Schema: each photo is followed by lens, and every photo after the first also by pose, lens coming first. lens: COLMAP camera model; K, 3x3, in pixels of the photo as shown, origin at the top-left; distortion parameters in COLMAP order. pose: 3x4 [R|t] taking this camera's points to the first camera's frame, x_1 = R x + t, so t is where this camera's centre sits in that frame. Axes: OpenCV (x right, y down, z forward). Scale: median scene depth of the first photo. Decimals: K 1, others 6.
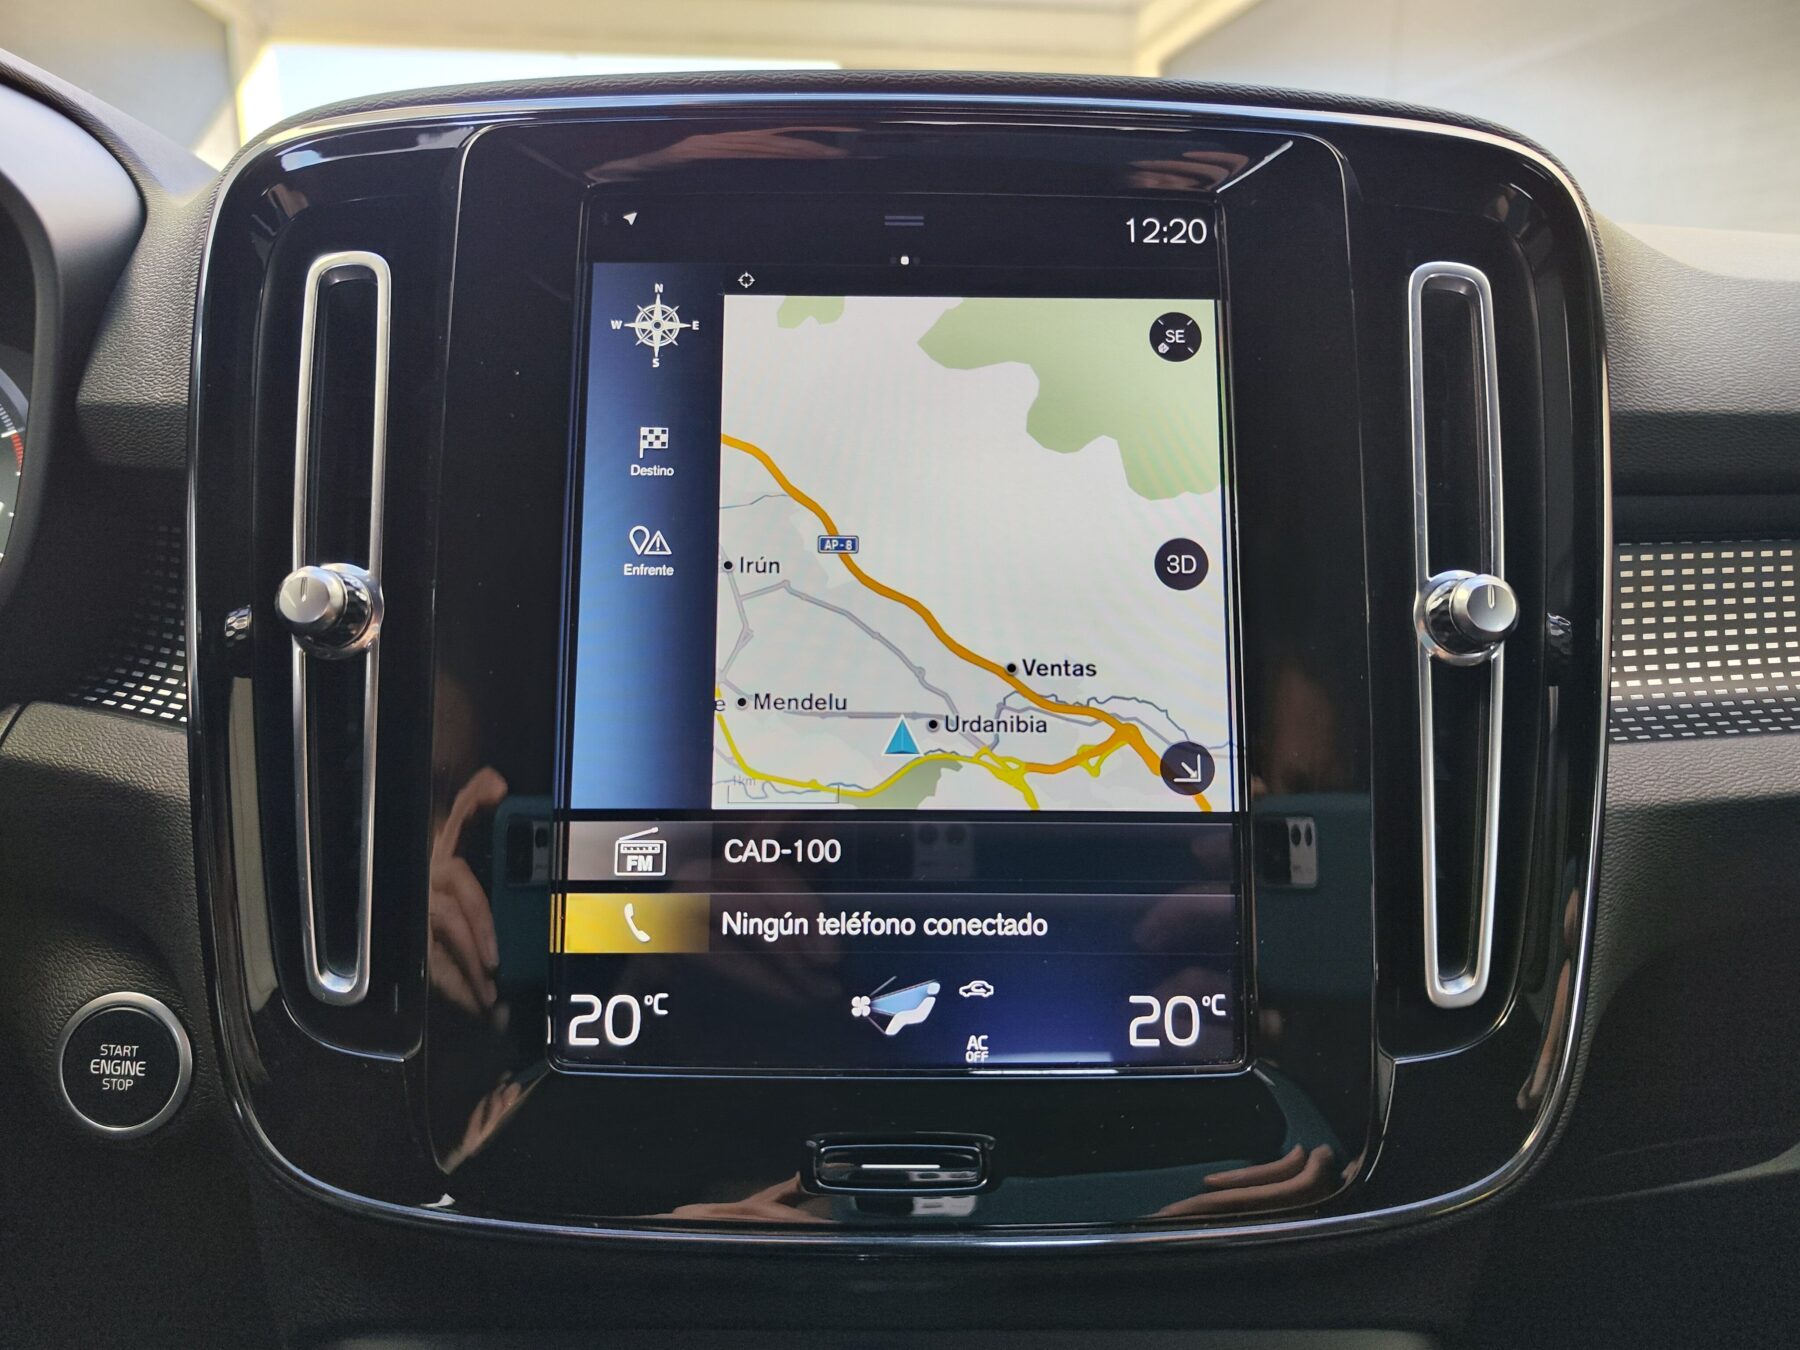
lens RADIAL K [[1229.4, 0, 904.1], [0, 1229.4, 662.0], [0, 0, 1]] dist [-0.009657, -0.000866]
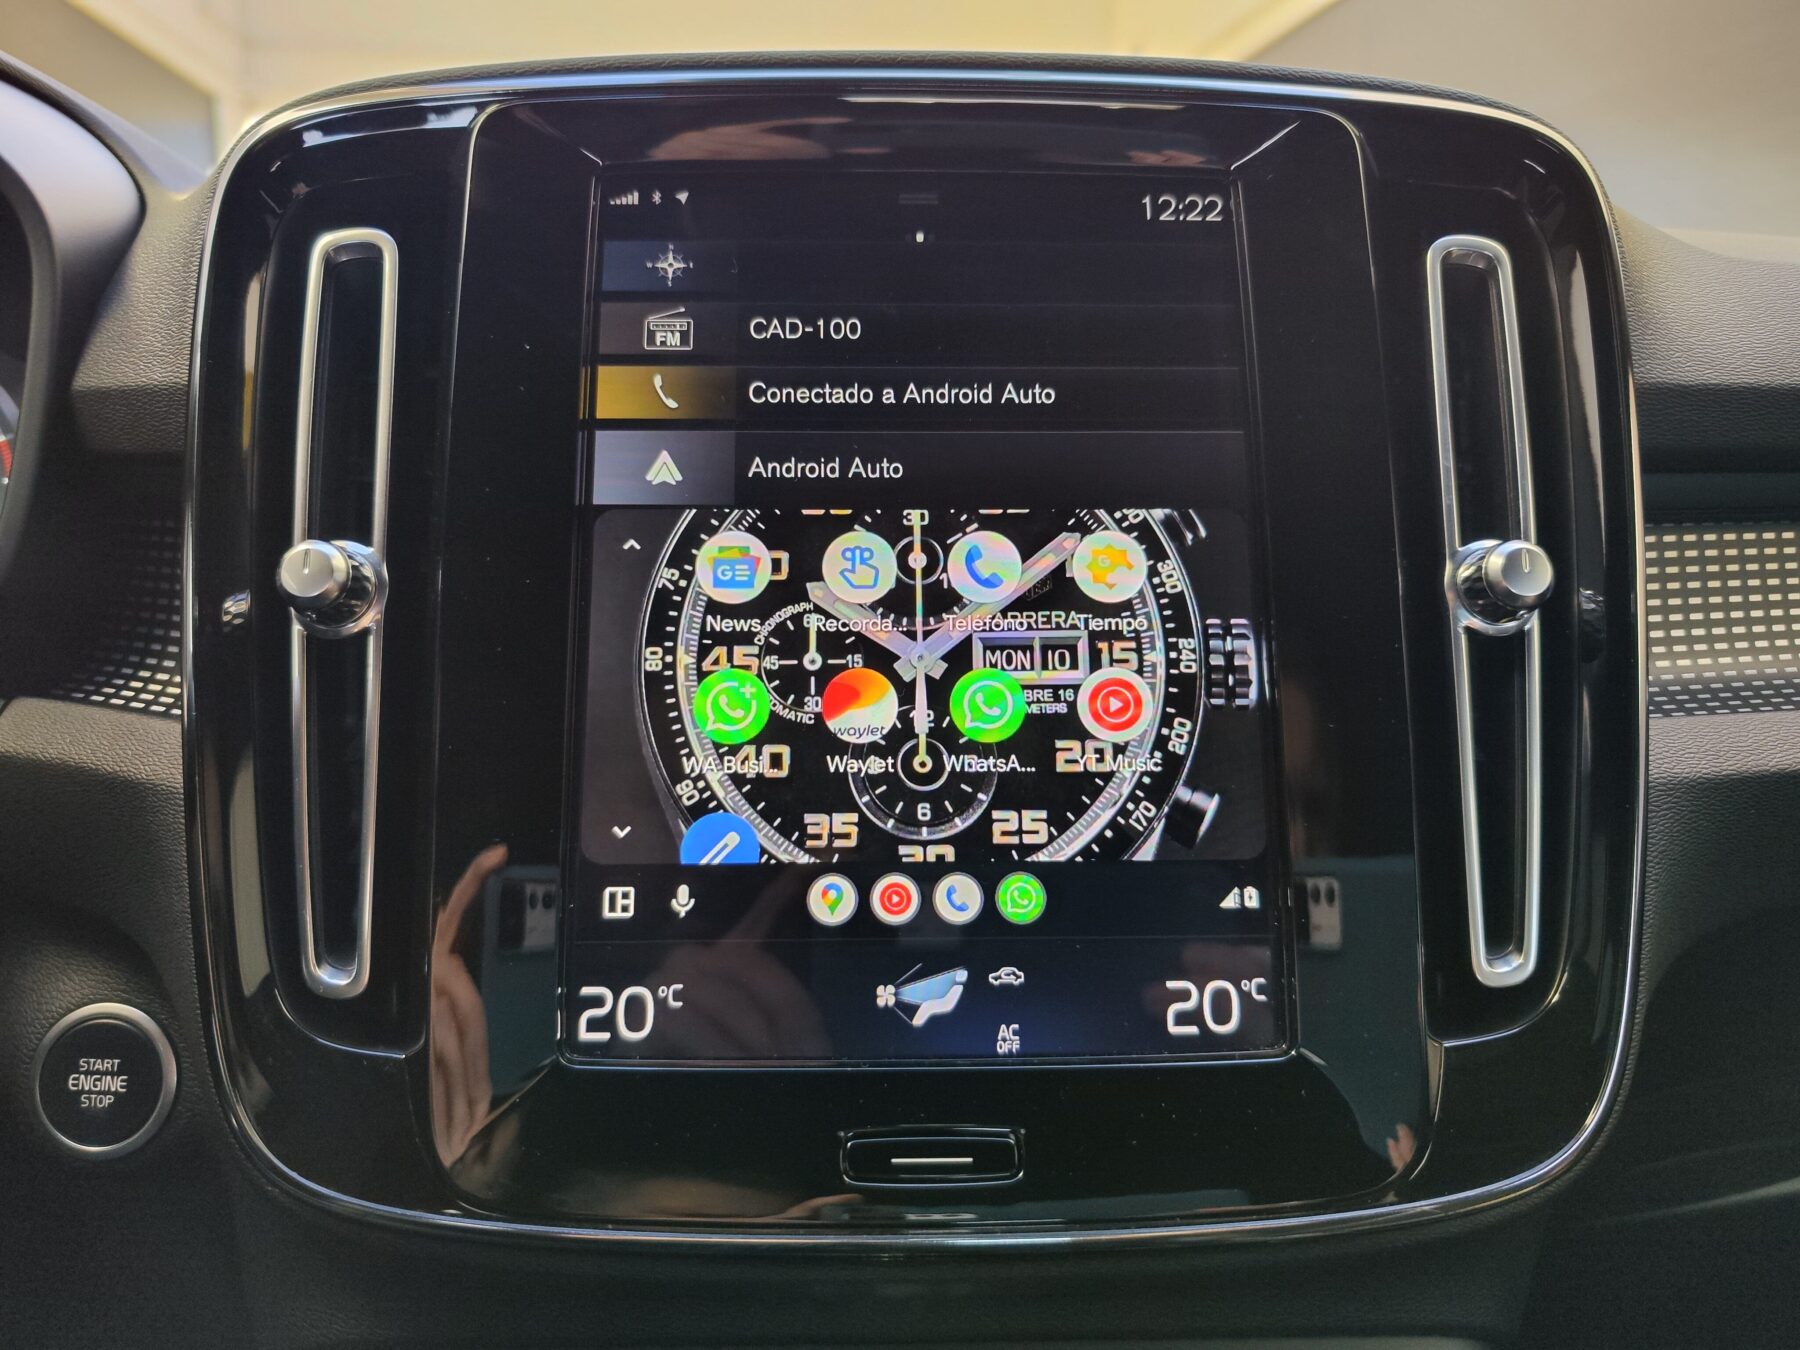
lens RADIAL K [[1229.4, 0, 905.3], [0, 1229.4, 658.3], [0, 0, 1]] dist [-0.009657, -0.000866]
pose [[0.999857, -0.009387, 0.014060, -0.029457], [0.010093, 0.998648, -0.050993, 0.063833], [-0.013562, 0.051127, 0.998600, 0.030393]]
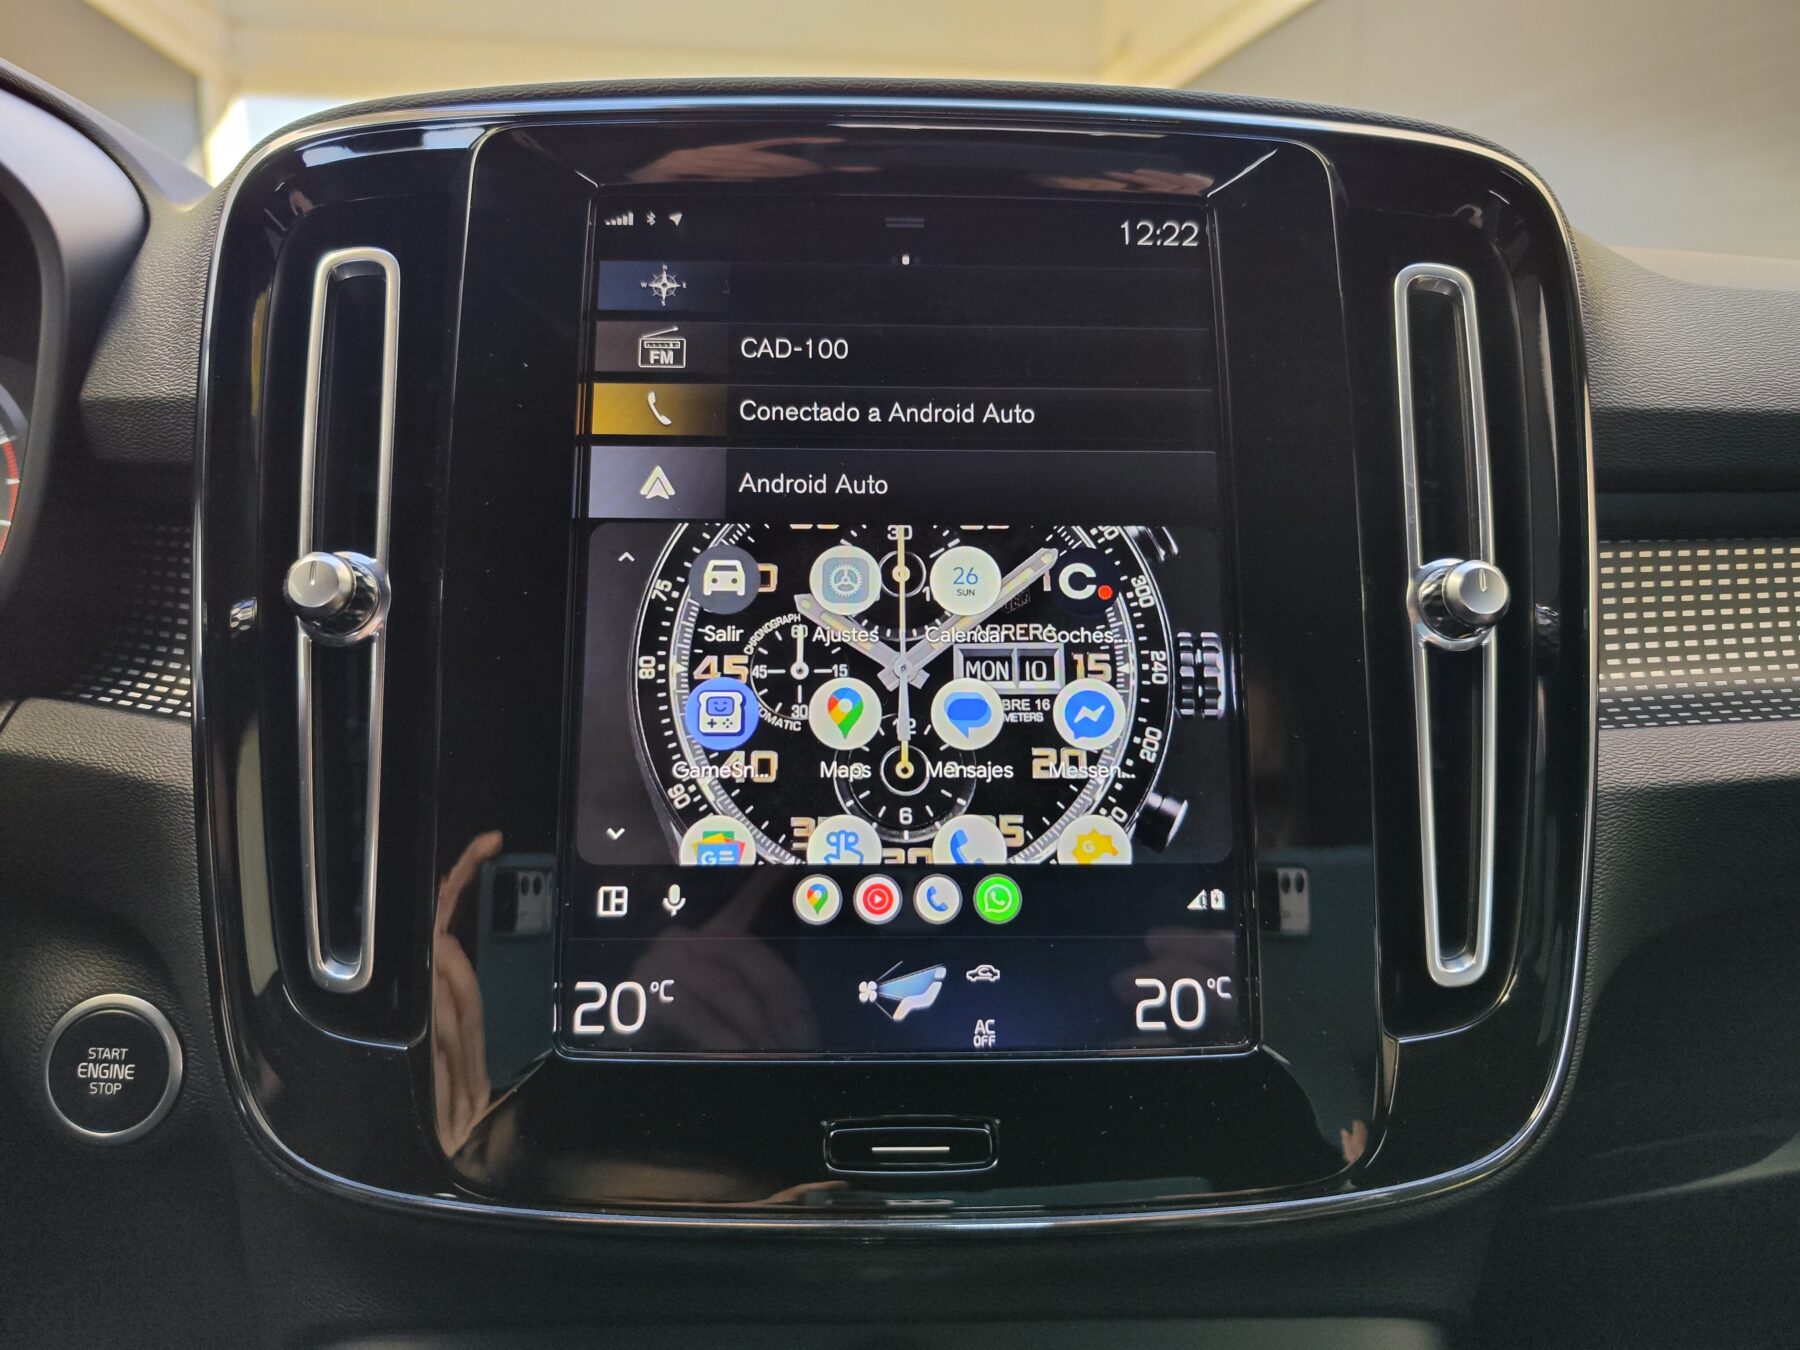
lens RADIAL K [[1229.4, 0, 899.7], [0, 1229.4, 659.7], [0, 0, 1]] dist [-0.009657, -0.000866]
pose [[0.999754, -0.002677, 0.022018, -0.029064], [0.003551, 0.999203, -0.039764, 0.047712], [-0.021894, 0.039832, 0.998966, -0.009703]]
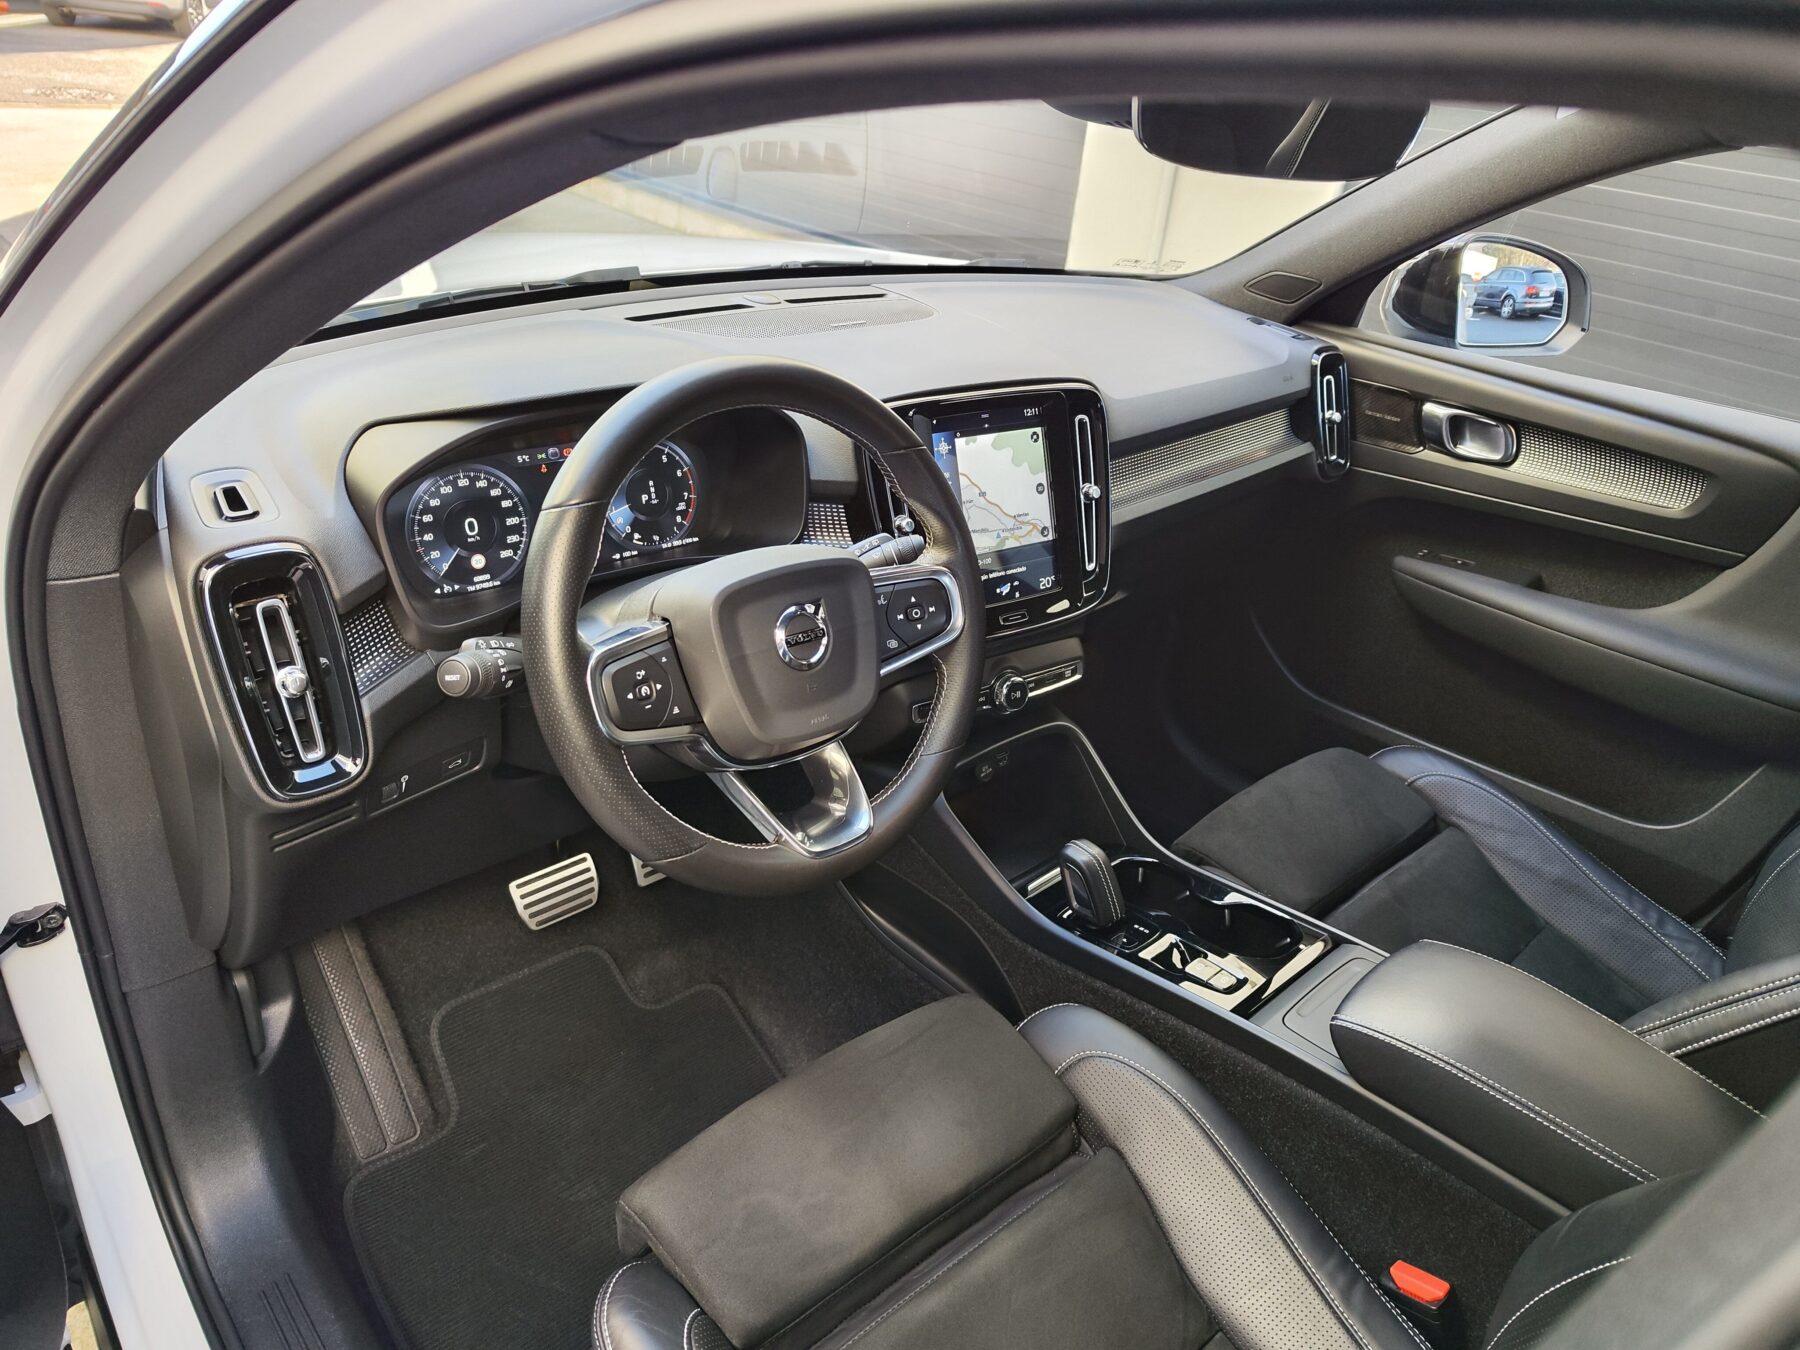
lens RADIAL K [[1229.4, 0, 927.1], [0, 1229.4, 659.0], [0, 0, 1]] dist [-0.009657, -0.000866]
pose [[0.827177, -0.203508, 0.523797, -2.735502], [0.044819, 0.953042, 0.299503, -0.887682], [-0.560152, -0.224265, 0.797455, -2.655715]]
